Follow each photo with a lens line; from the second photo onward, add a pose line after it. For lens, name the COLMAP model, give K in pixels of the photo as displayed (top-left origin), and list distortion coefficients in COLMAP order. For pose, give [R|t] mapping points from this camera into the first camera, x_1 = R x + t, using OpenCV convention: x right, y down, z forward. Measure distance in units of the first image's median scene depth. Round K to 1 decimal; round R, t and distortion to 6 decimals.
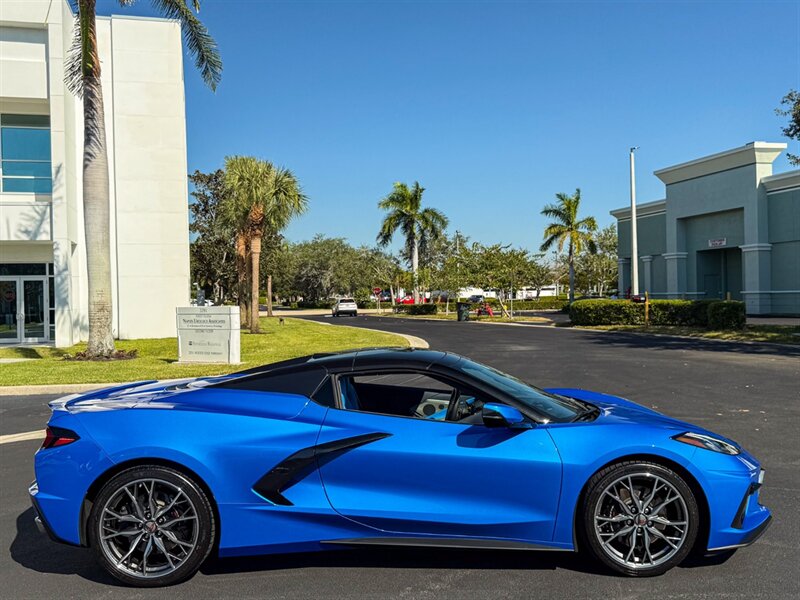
lens RADIAL K [[789.4, 0, 389.6], [0, 789.4, 301.0], [0, 0, 1]] dist [0.031537, 0.000000]
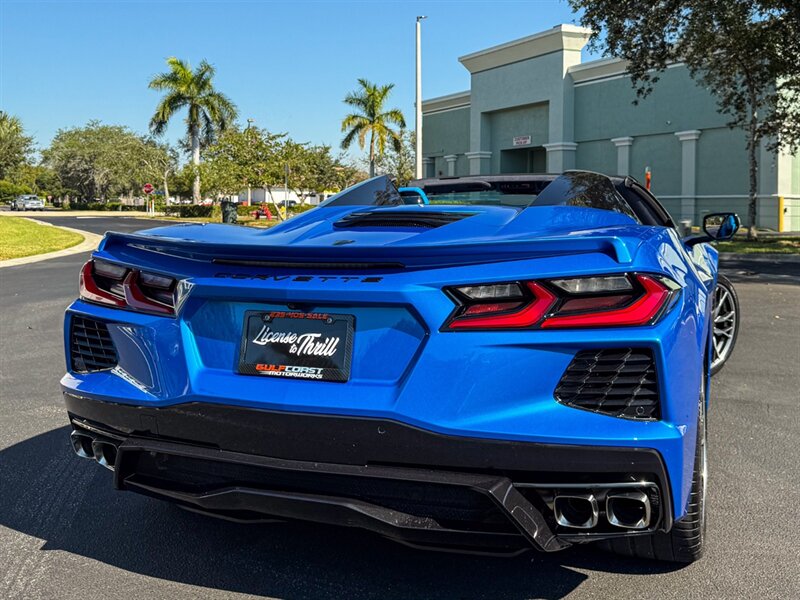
lens RADIAL K [[835.6, 0, 404.2], [0, 835.6, 233.7], [0, 0, 1]] dist [0.079180, 0.000000]
pose [[0.978001, 0.019860, 0.207651, 0.135630], [-0.025300, 0.999402, 0.023575, 0.015480], [-0.207059, -0.028310, 0.977919, 0.167842]]
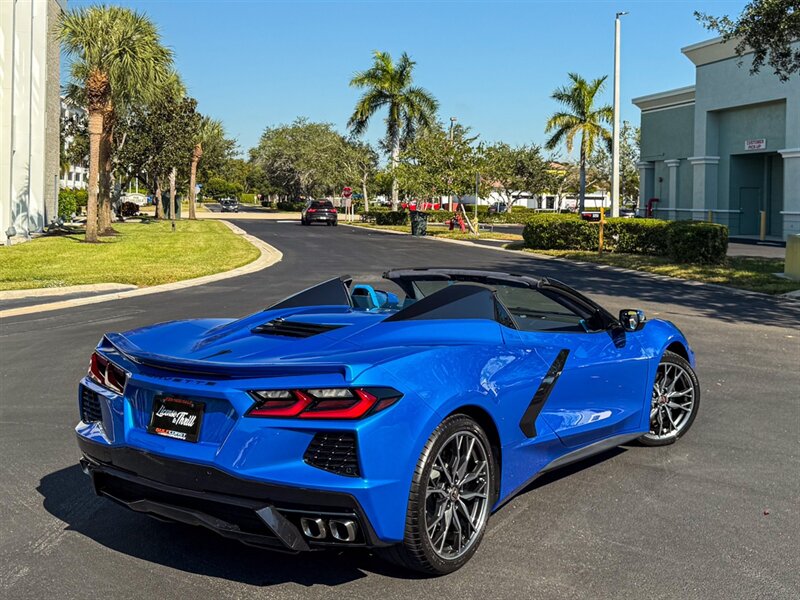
lens RADIAL K [[968.7, 0, 420.7], [0, 968.7, 220.9], [0, 0, 1]] dist [0.097875, 0.000000]
pose [[0.998783, 0.039806, -0.029110, 0.184162], [-0.039315, 0.999078, 0.017246, -0.007592], [0.029769, -0.016081, 0.999427, 0.092110]]
